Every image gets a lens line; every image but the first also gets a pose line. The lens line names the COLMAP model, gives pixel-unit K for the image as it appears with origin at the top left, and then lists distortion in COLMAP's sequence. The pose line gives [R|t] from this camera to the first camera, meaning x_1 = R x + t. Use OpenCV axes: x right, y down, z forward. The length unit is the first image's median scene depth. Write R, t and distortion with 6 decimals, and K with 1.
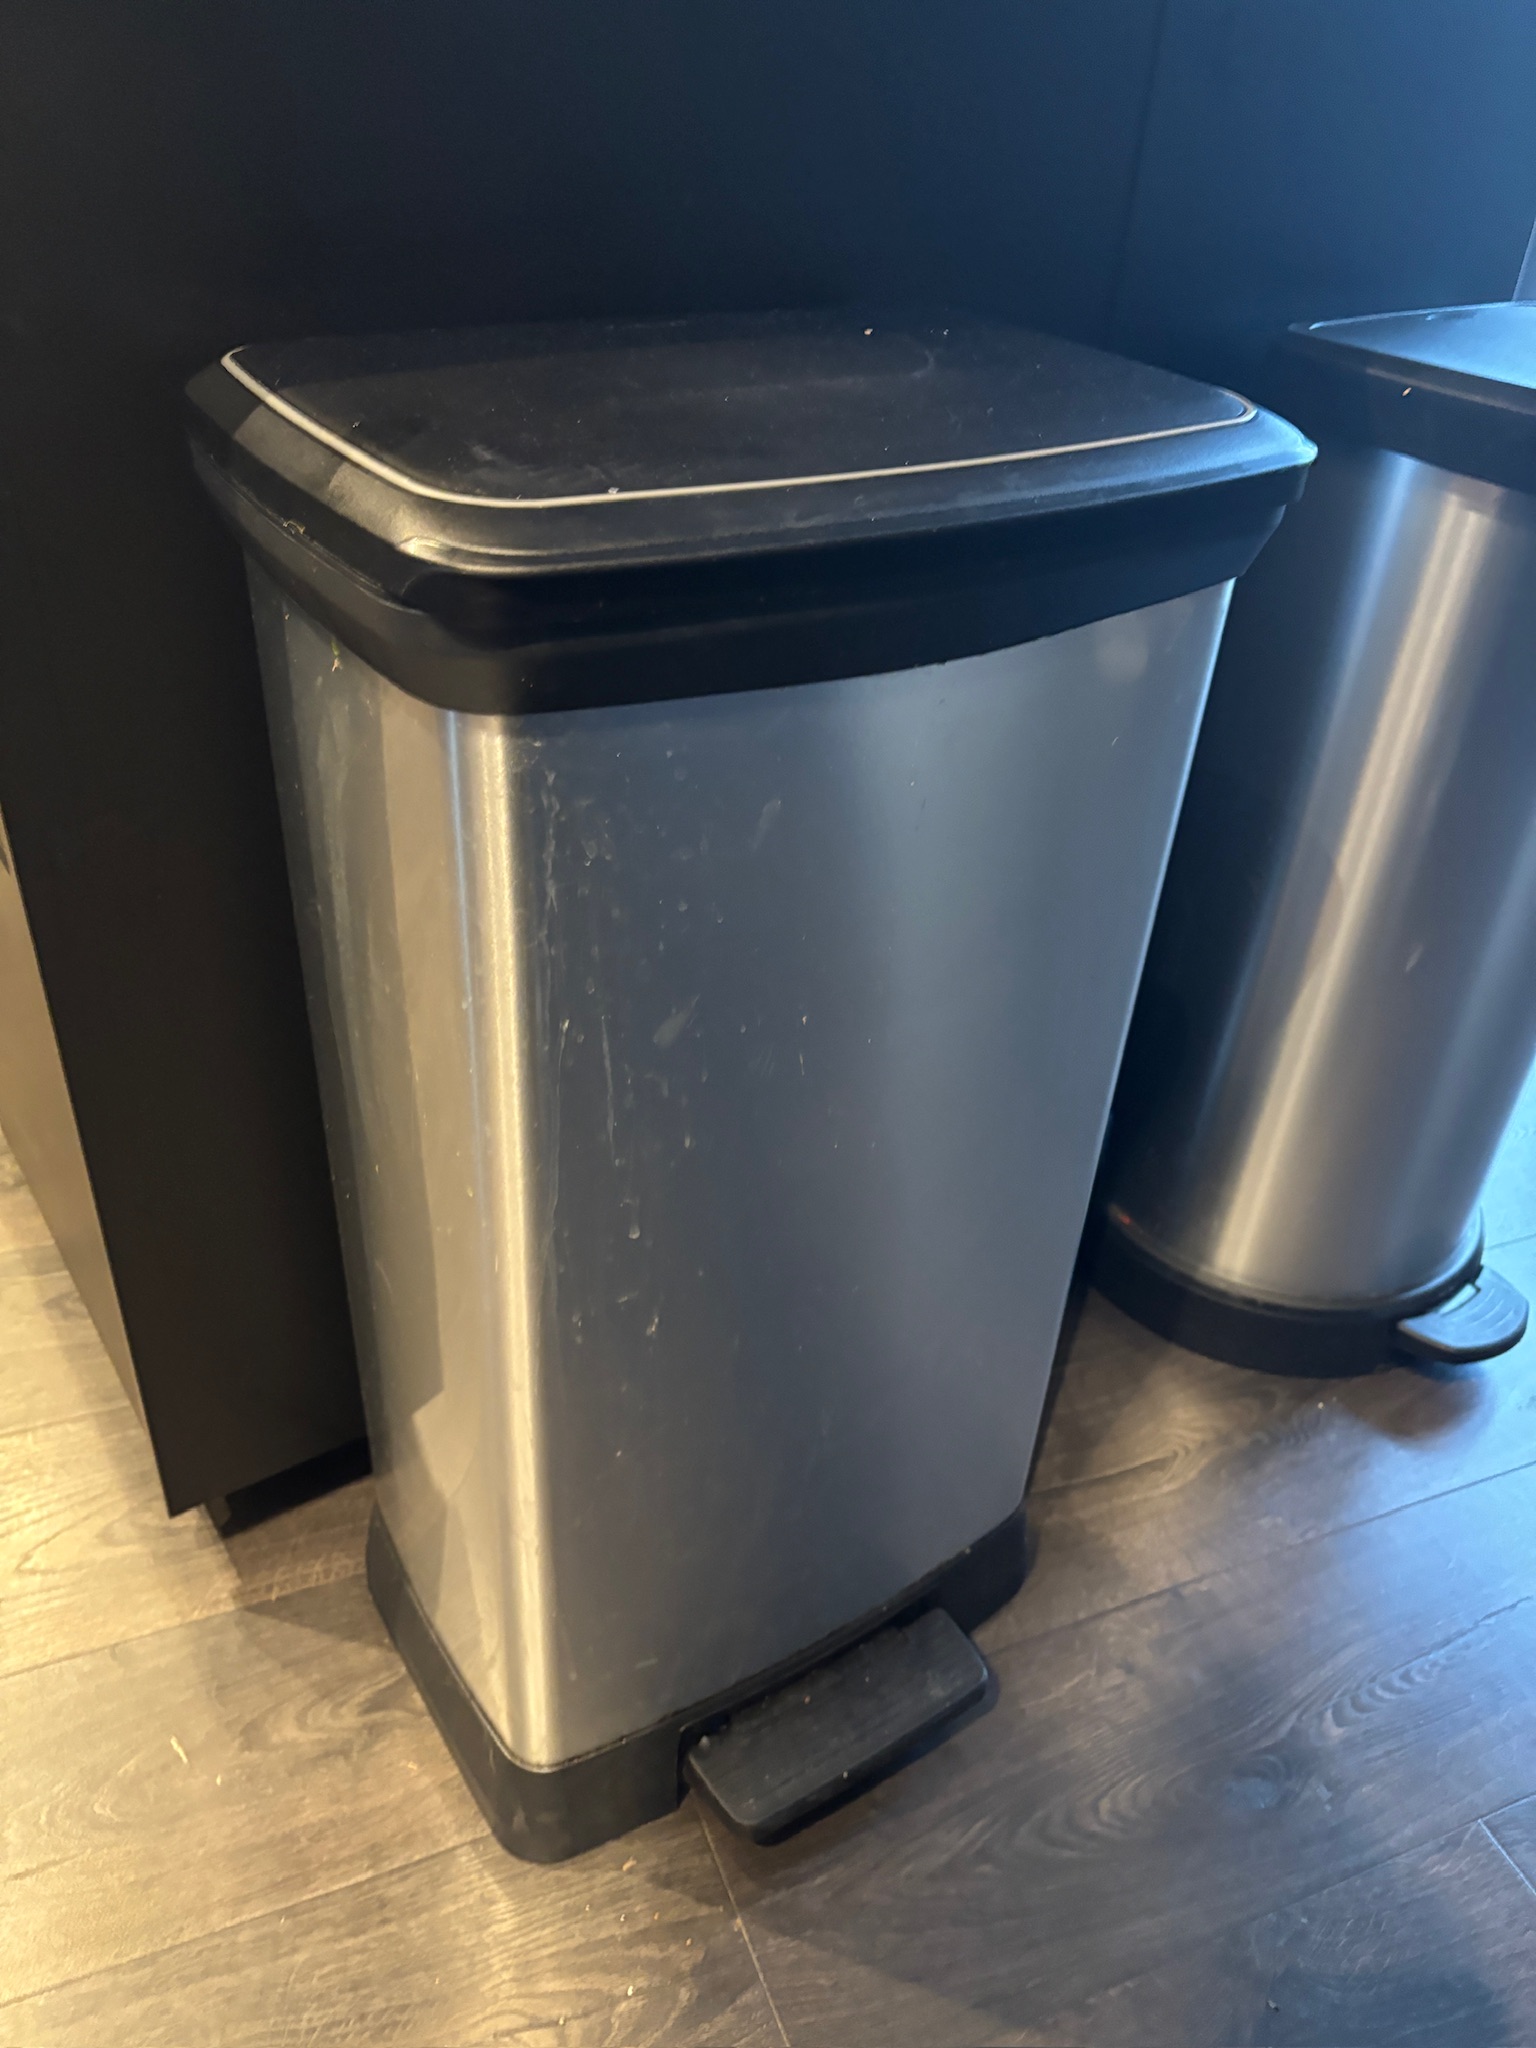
lens RADIAL K [[1555.5, 0, 768.0], [0, 1555.5, 1024.0], [0, 0, 1]] dist [0.035457, -0.044343]
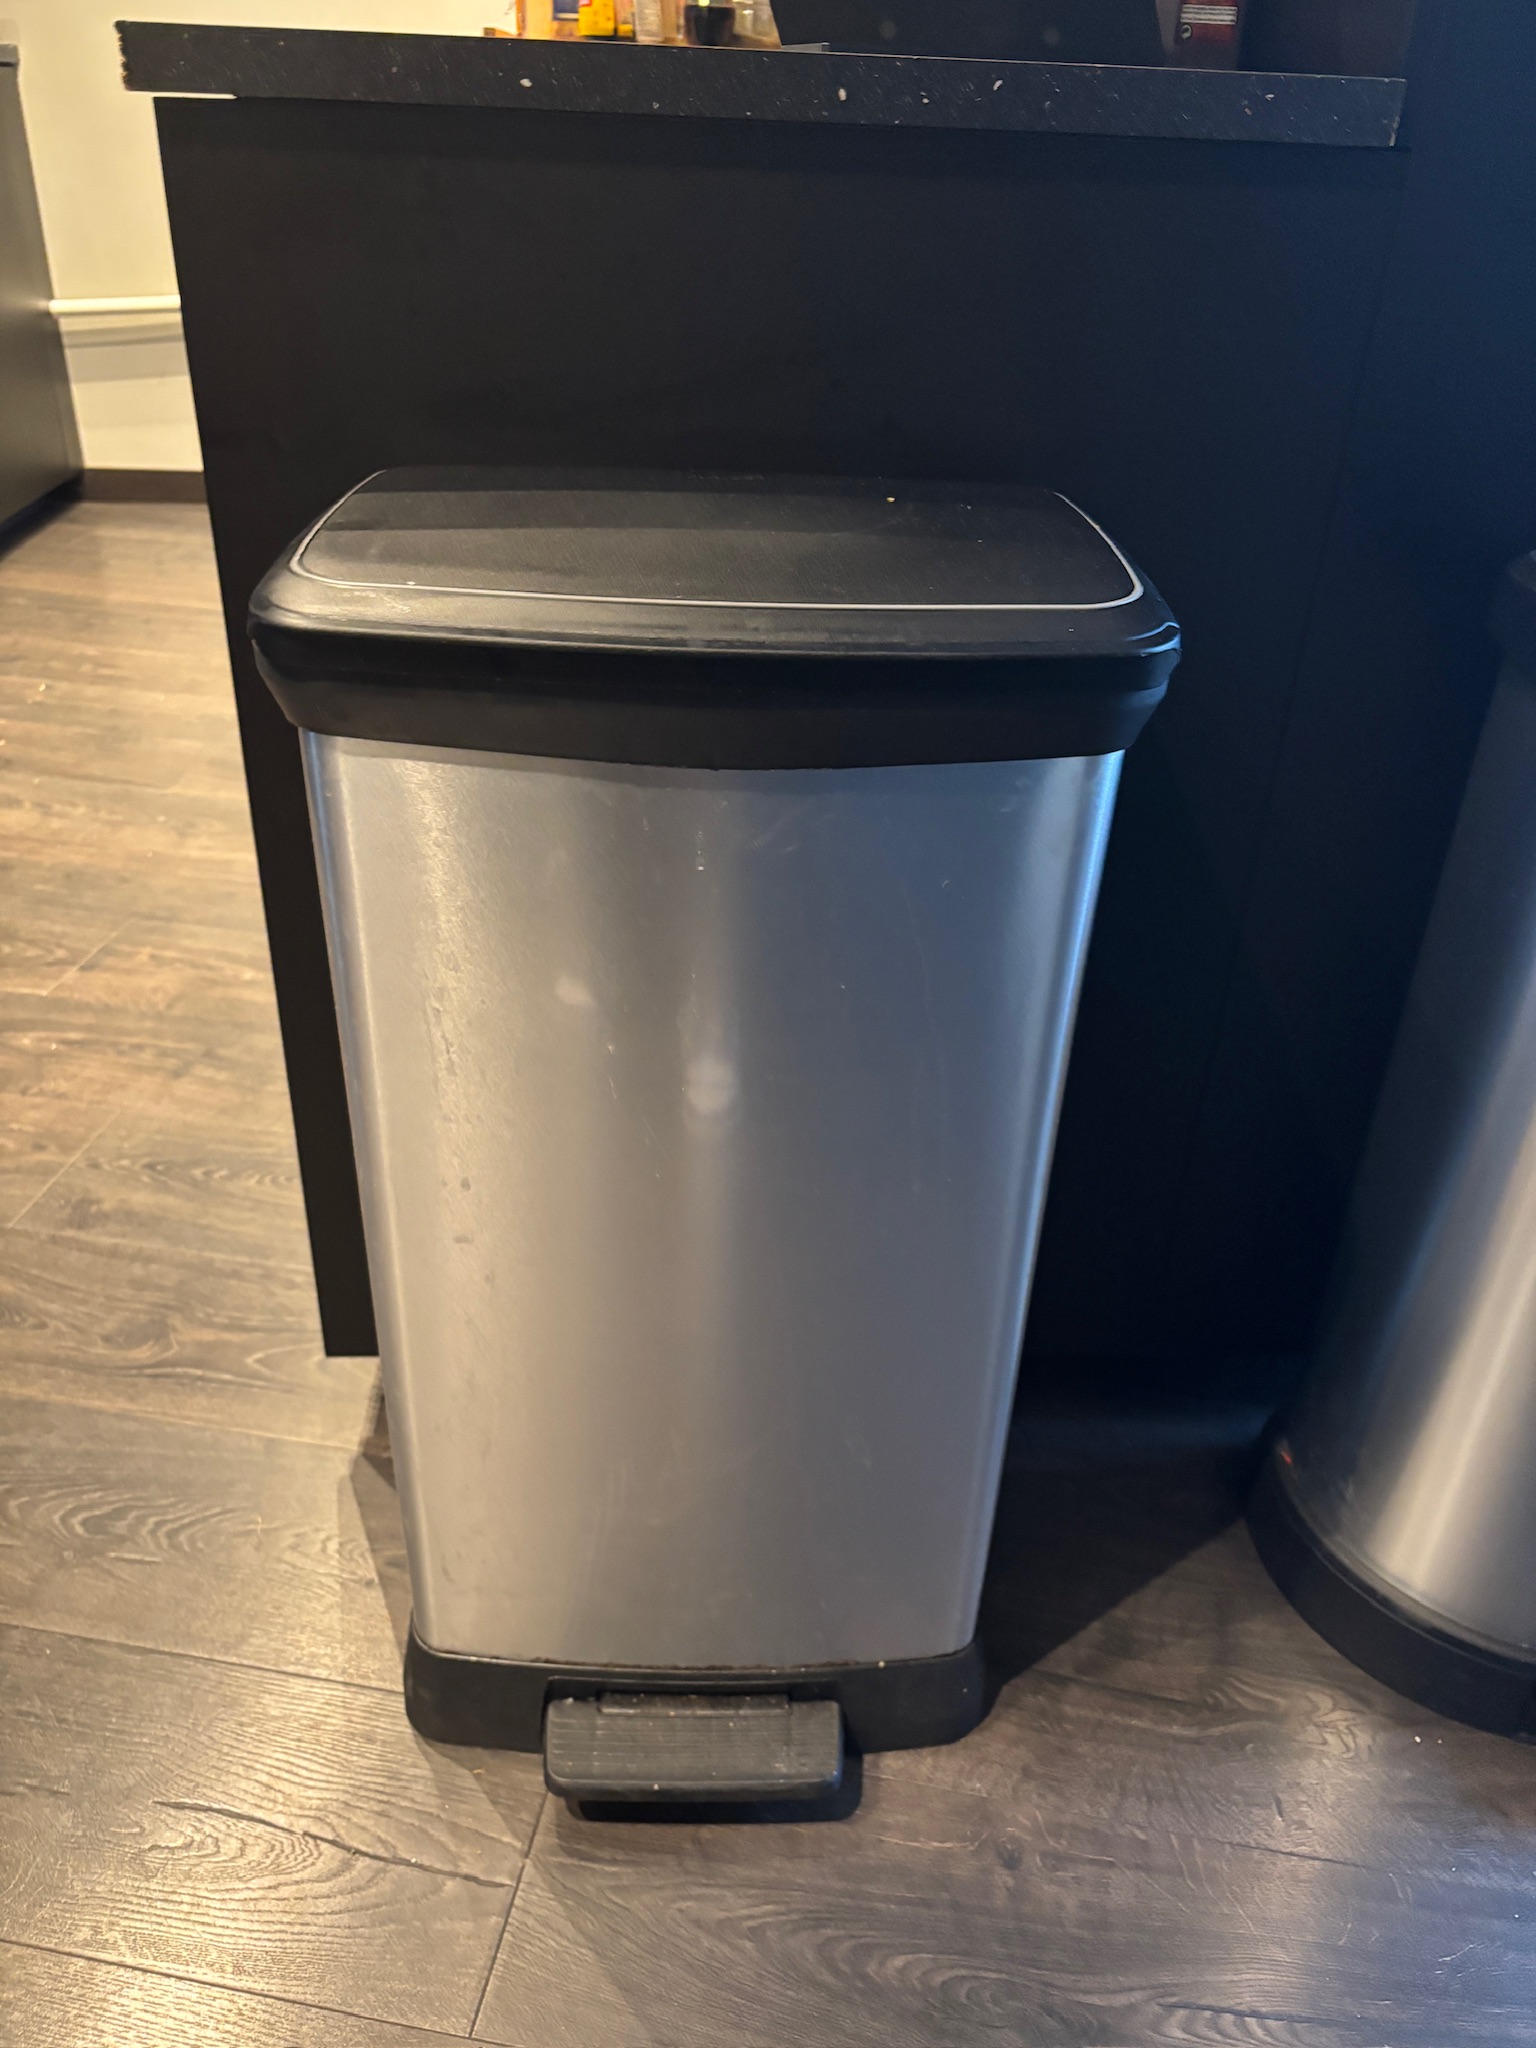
lens RADIAL K [[1555.5, 0, 768.0], [0, 1555.5, 1024.0], [0, 0, 1]] dist [0.035457, -0.044343]
pose [[0.847251, 0.253954, -0.466554, 0.476176], [-0.290853, 0.956739, -0.007412, -0.034691], [0.444488, 0.141978, 0.884462, 0.010977]]
